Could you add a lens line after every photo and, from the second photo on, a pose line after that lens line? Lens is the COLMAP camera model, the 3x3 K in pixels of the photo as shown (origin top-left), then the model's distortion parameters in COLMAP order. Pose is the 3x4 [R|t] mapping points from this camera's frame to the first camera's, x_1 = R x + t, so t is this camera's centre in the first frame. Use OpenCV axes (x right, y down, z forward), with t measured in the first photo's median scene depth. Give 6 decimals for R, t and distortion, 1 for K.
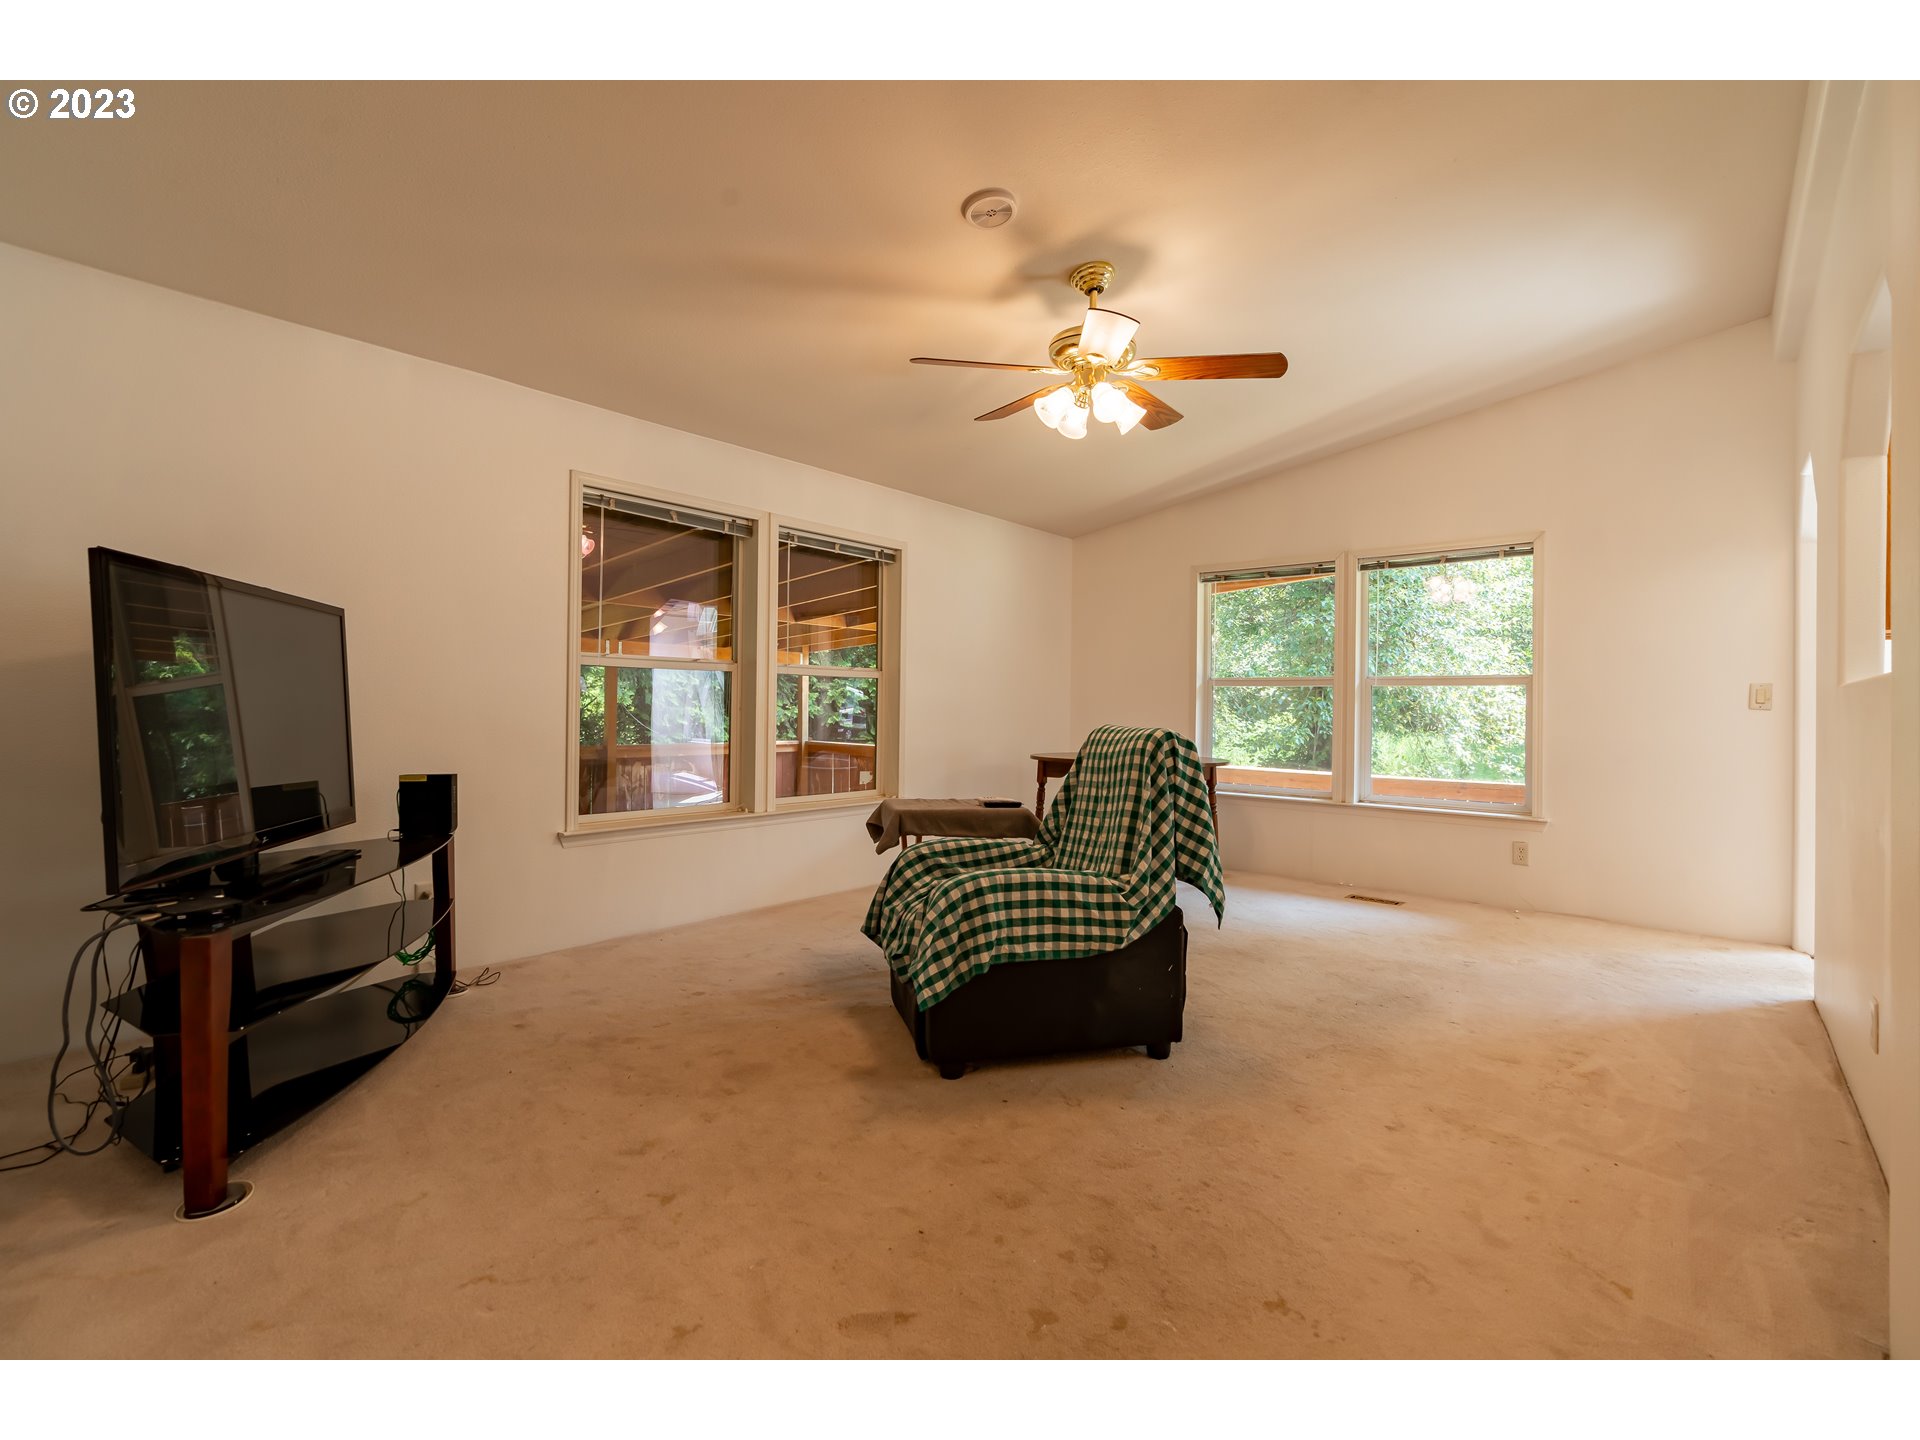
lens RADIAL K [[870.8, 0, 966.7], [0, 870.8, 703.0], [0, 0, 1]] dist [-0.015084, 0.007873]
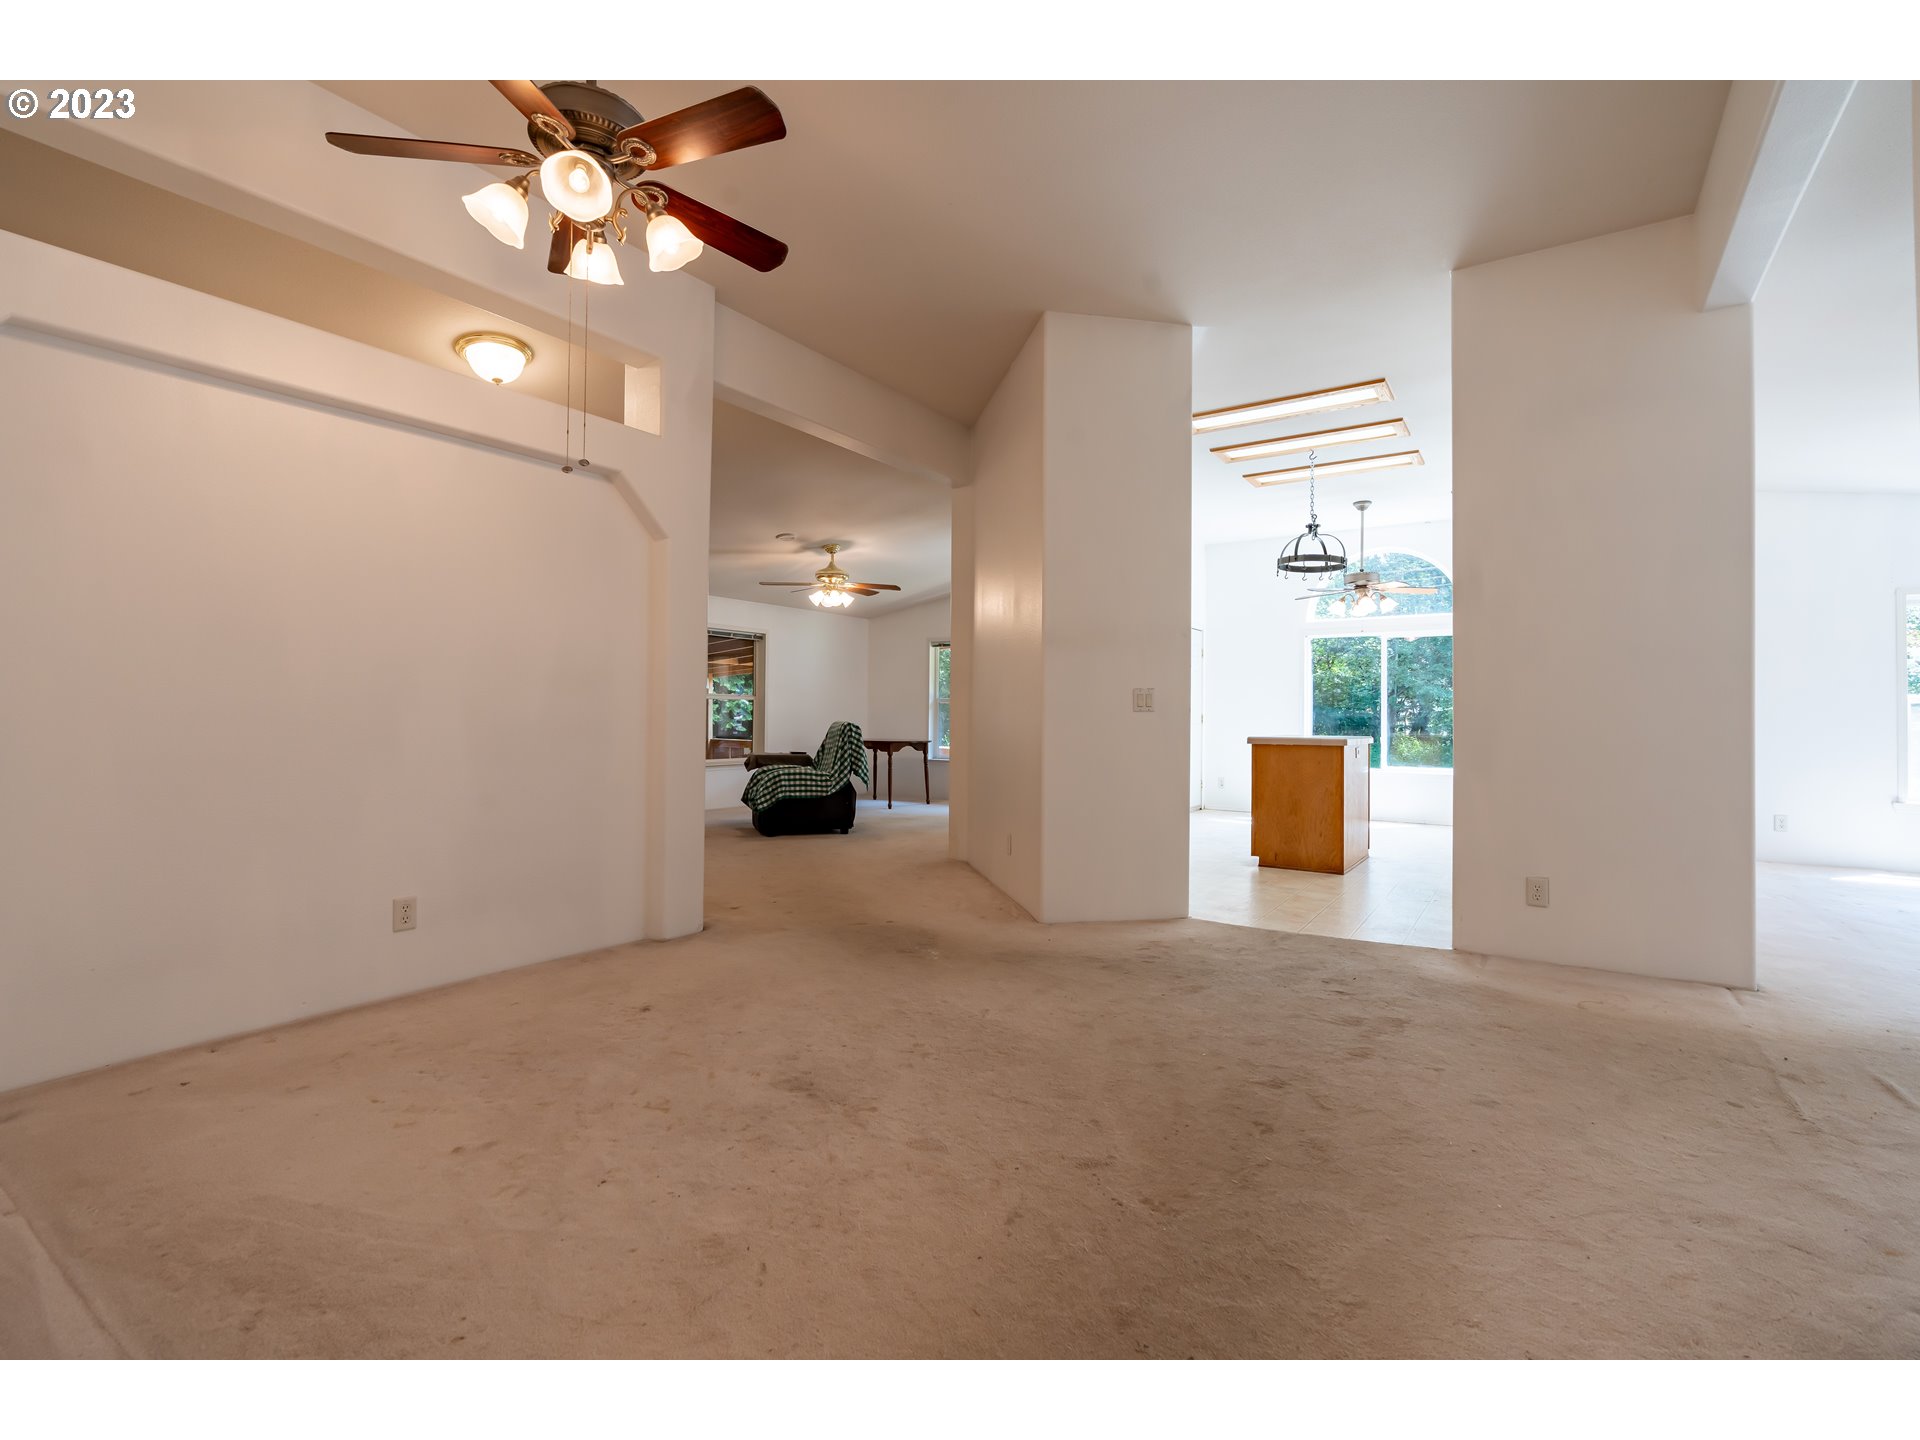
lens RADIAL K [[870.8, 0, 966.7], [0, 870.8, 703.0], [0, 0, 1]] dist [-0.015084, 0.007873]
pose [[0.993624, -0.003210, 0.112703, 0.235657], [0.004281, 0.999948, -0.009260, -0.002699], [-0.112667, 0.009684, 0.993586, -1.524481]]
